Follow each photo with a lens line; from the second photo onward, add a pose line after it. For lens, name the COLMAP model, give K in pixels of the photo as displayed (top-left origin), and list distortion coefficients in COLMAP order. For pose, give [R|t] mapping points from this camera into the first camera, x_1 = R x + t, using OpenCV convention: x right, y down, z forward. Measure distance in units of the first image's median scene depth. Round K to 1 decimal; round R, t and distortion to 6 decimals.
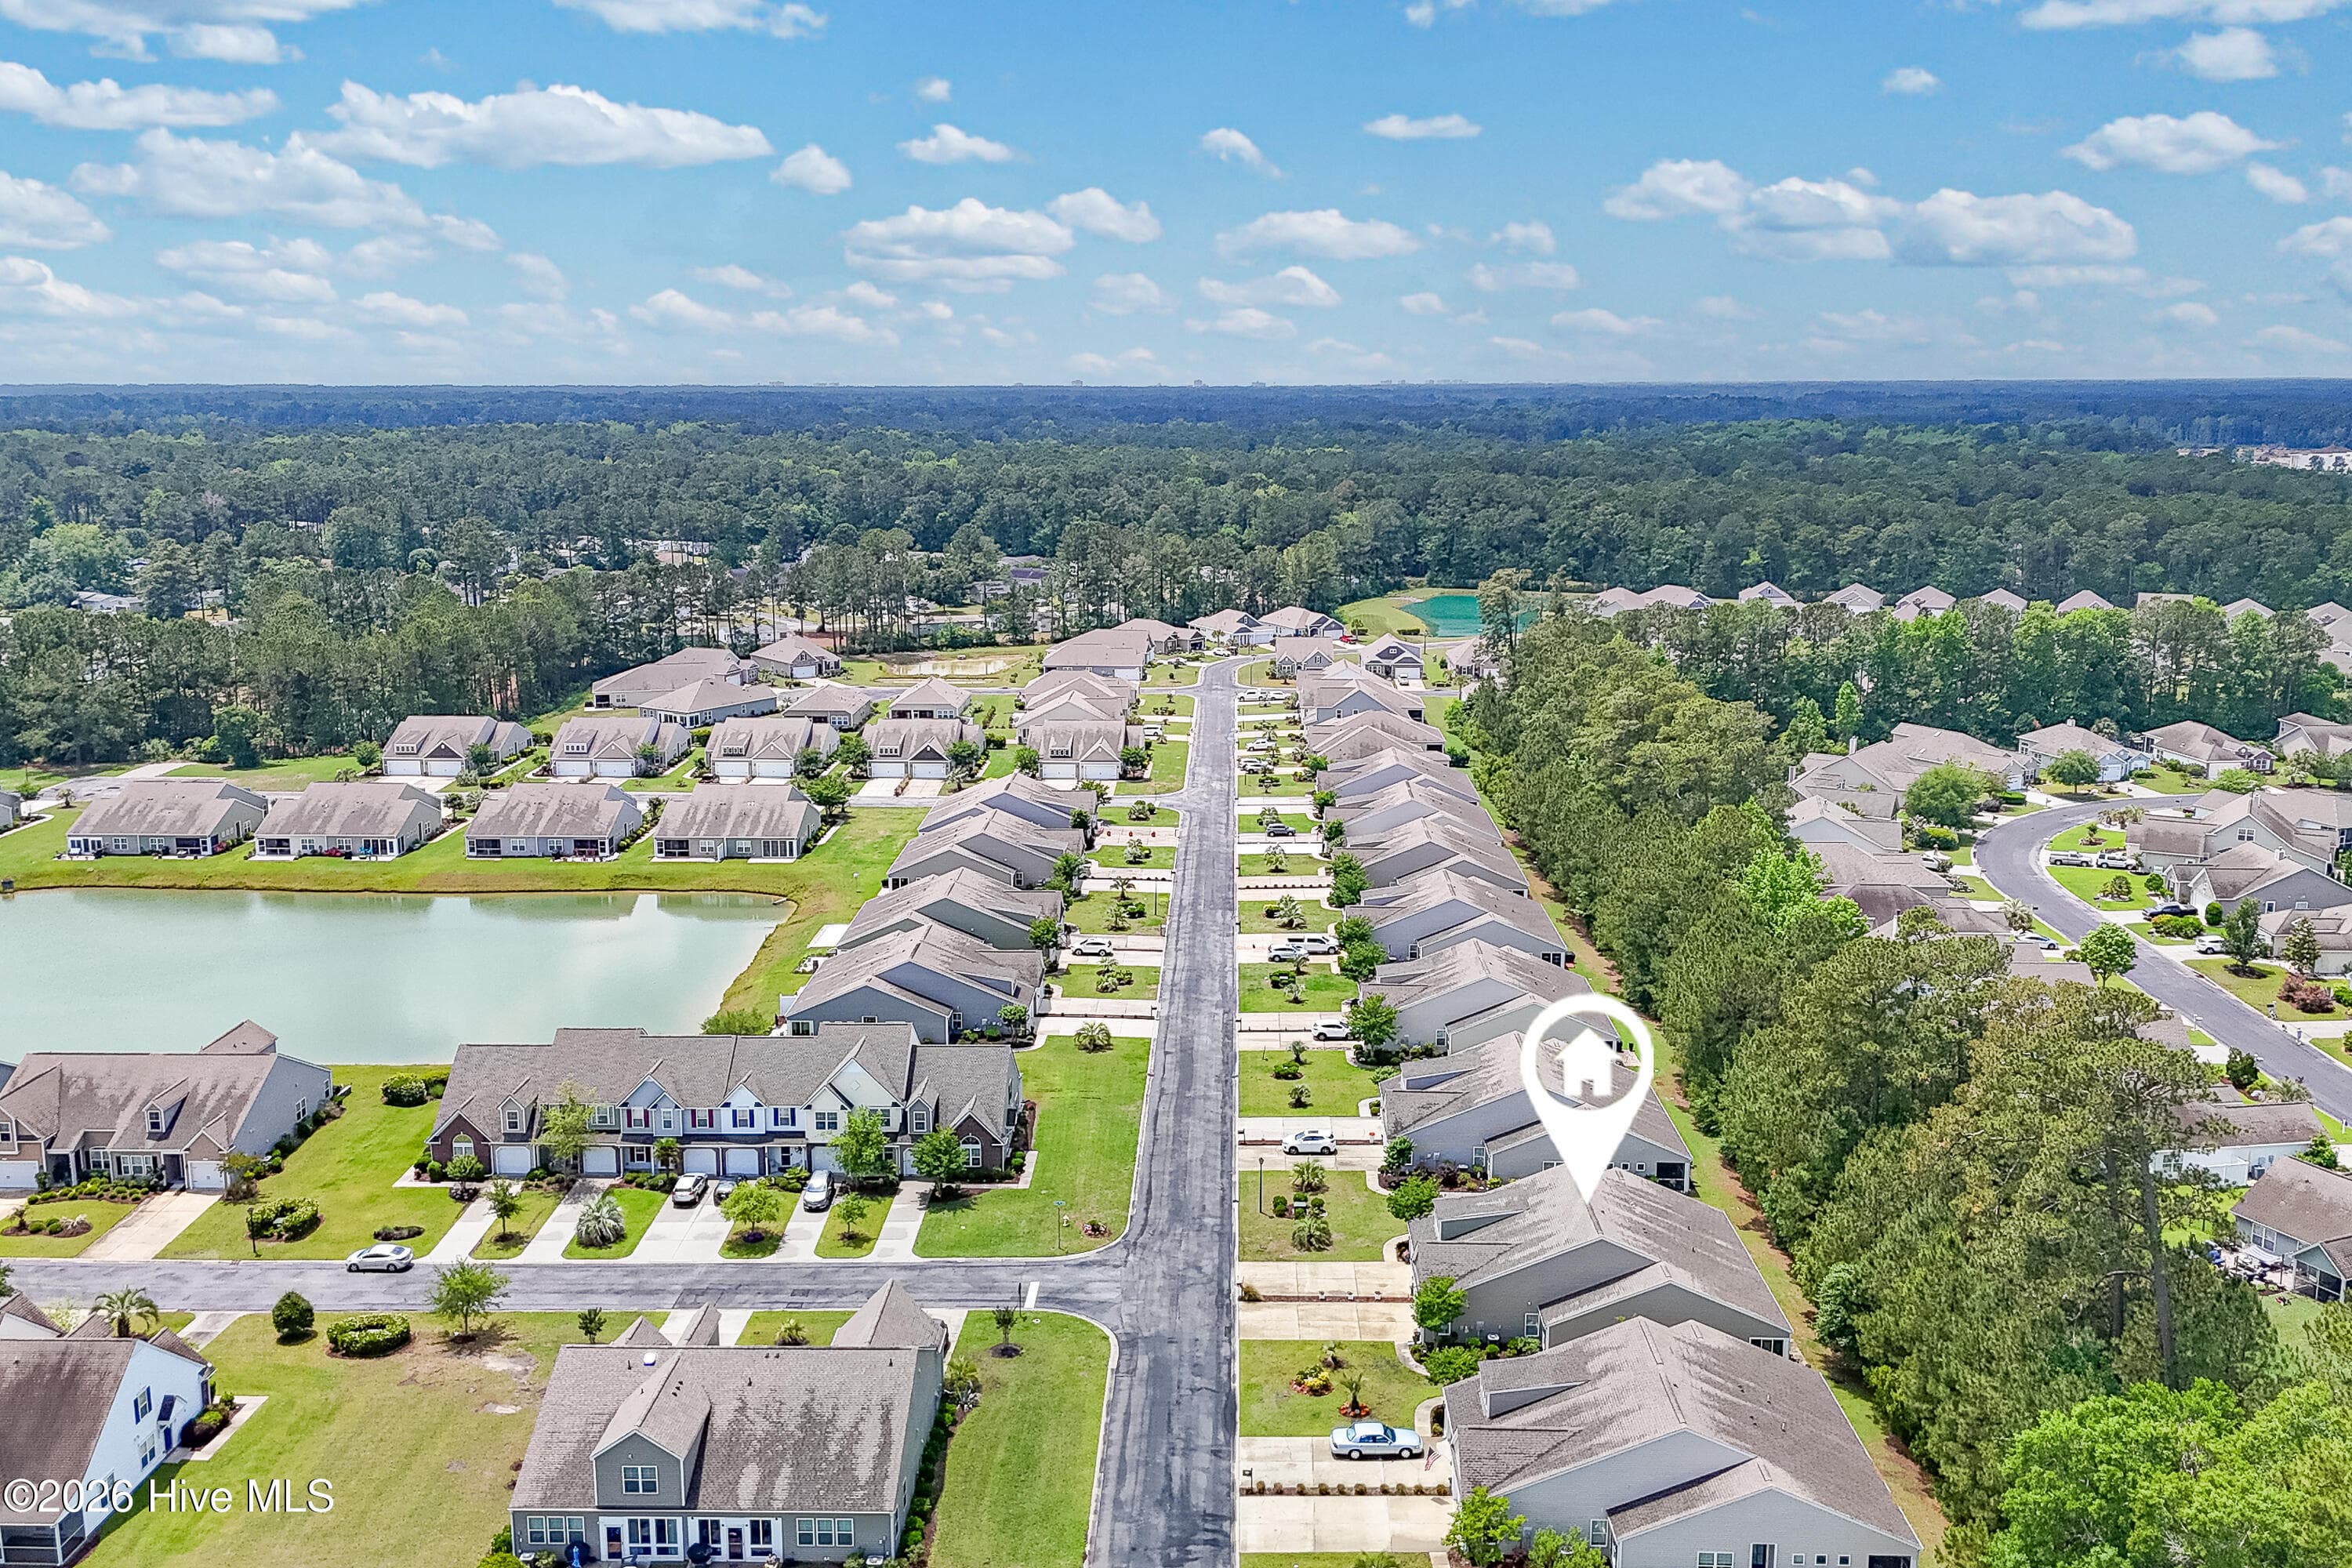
lens RADIAL K [[2038.2, 0, 1176.0], [0, 2038.2, 784.0], [0, 0, 1]] dist [0.151132, -0.257769]
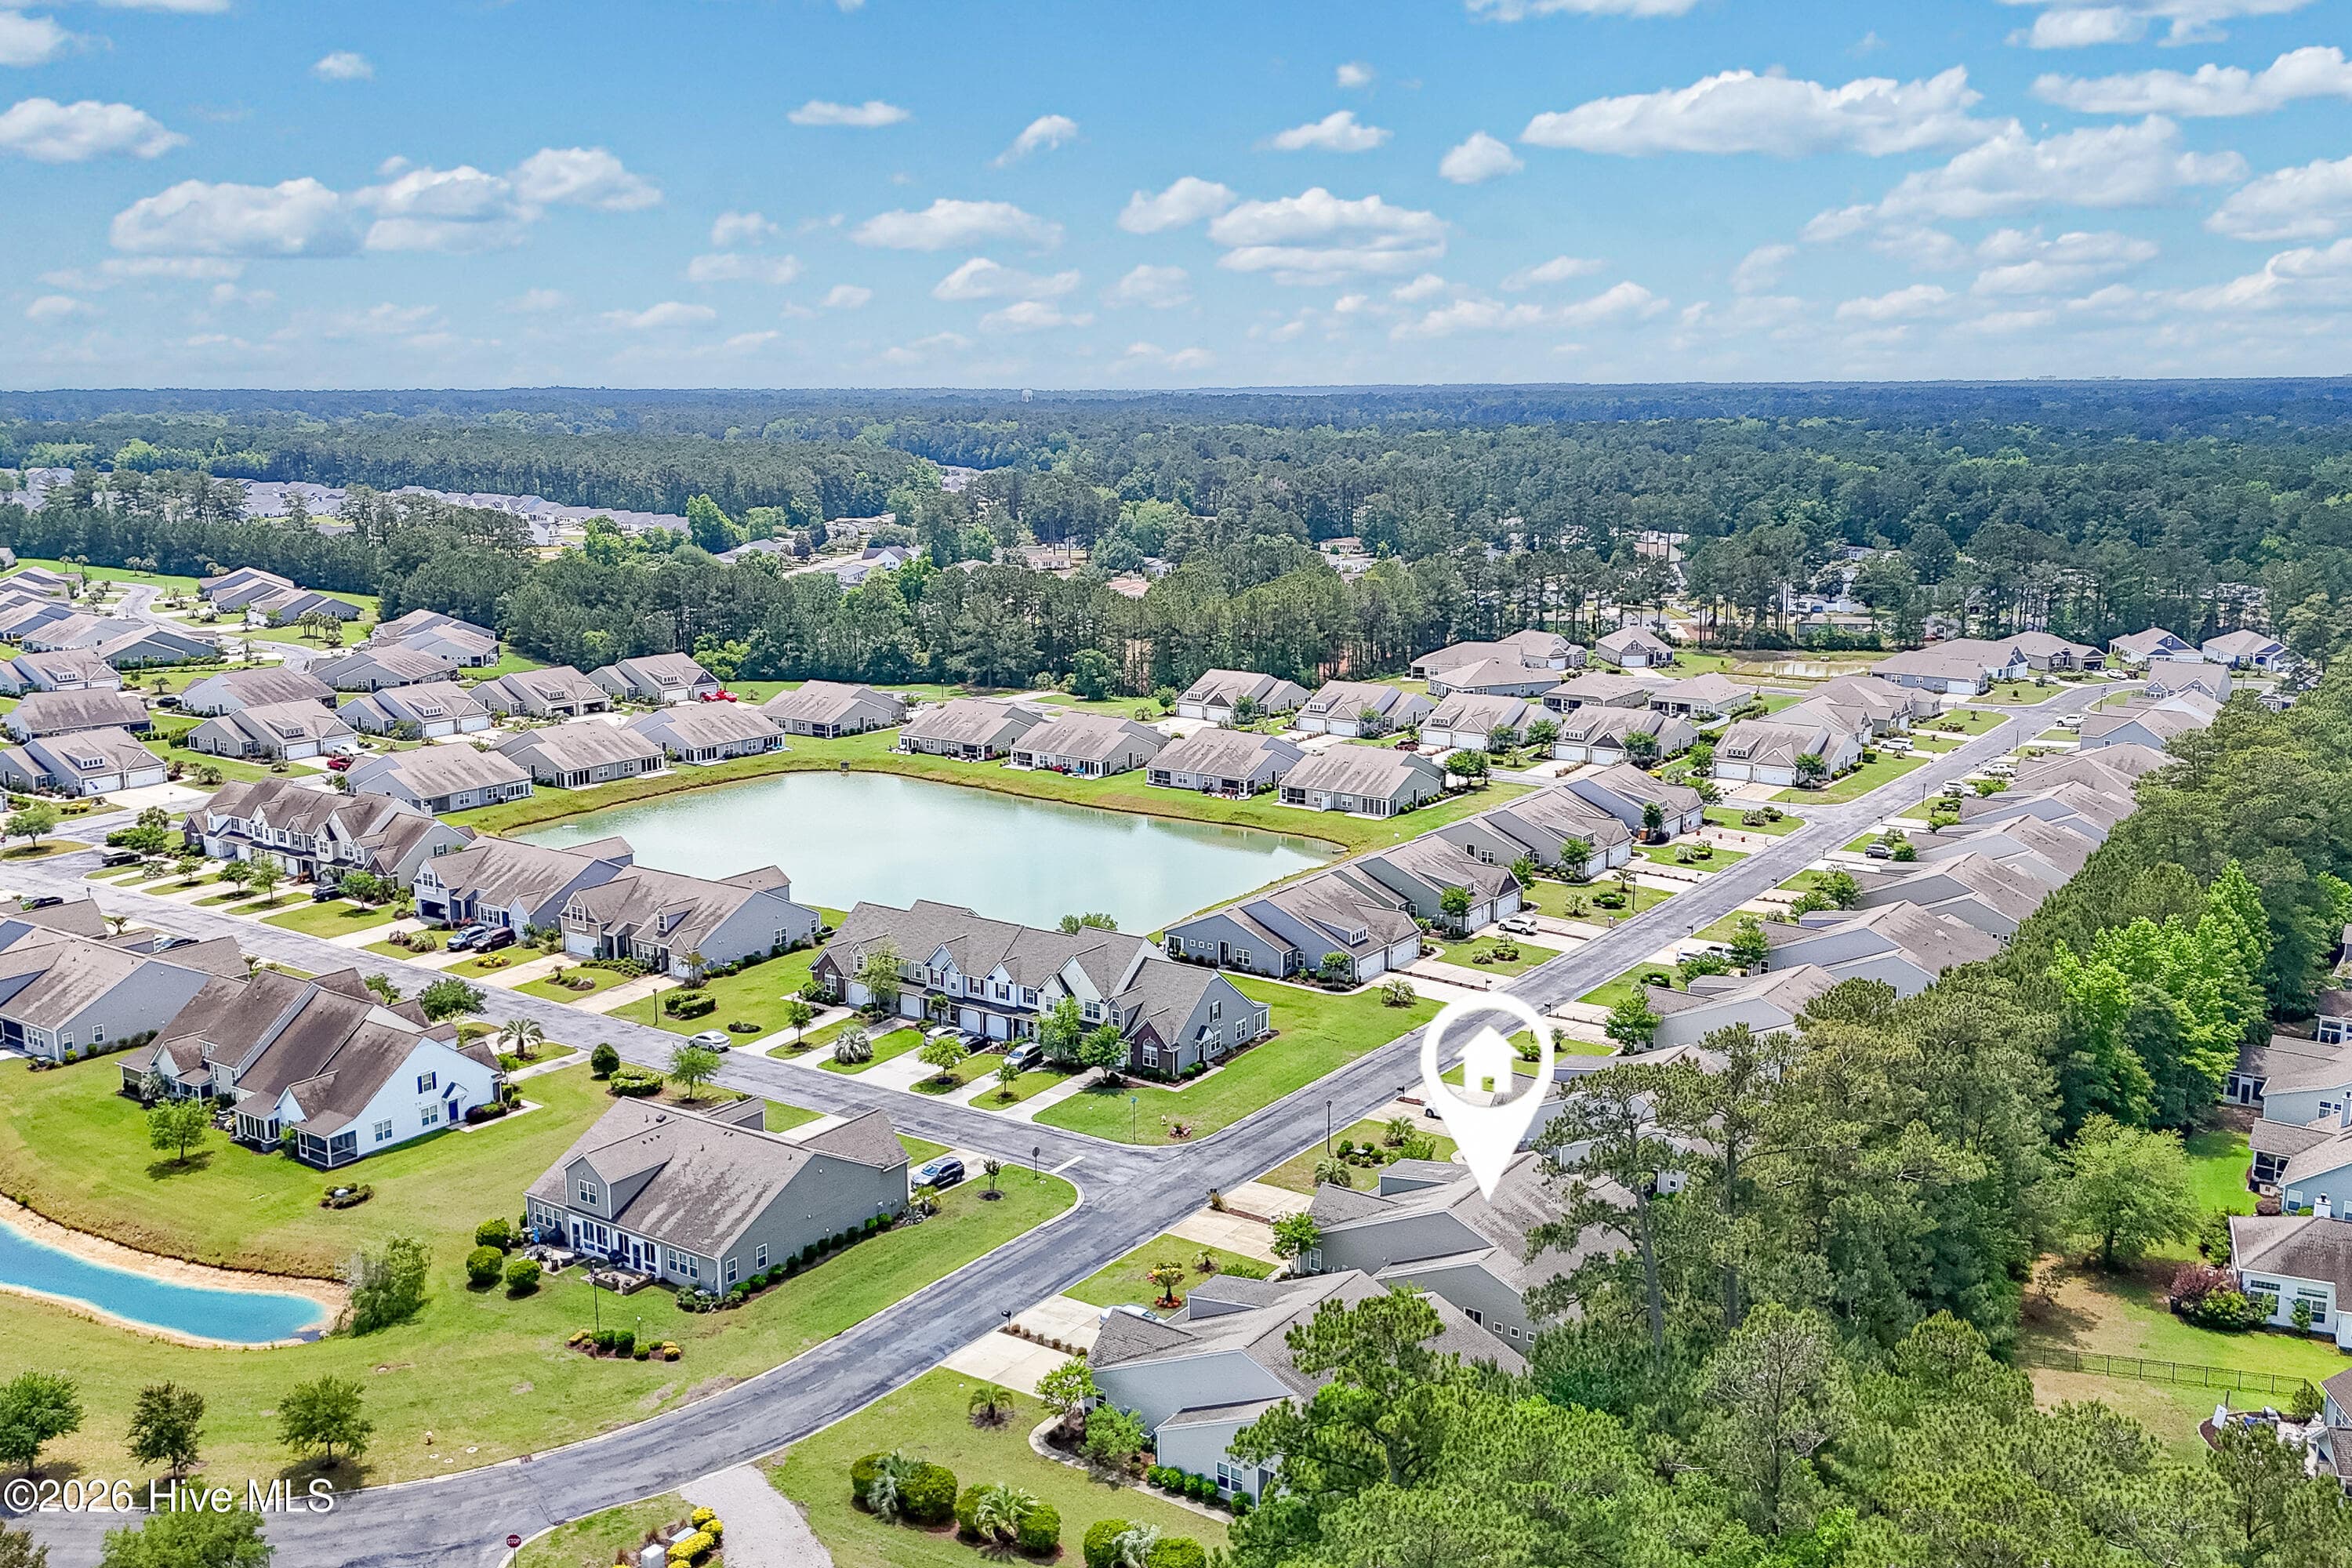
lens RADIAL K [[2038.2, 0, 1176.0], [0, 2038.2, 784.0], [0, 0, 1]] dist [0.151132, -0.257769]
pose [[0.833155, 0.107488, -0.542494, 0.305444], [-0.106974, 0.993727, 0.032605, -0.004471], [0.542596, 0.030868, 0.839427, 0.031097]]
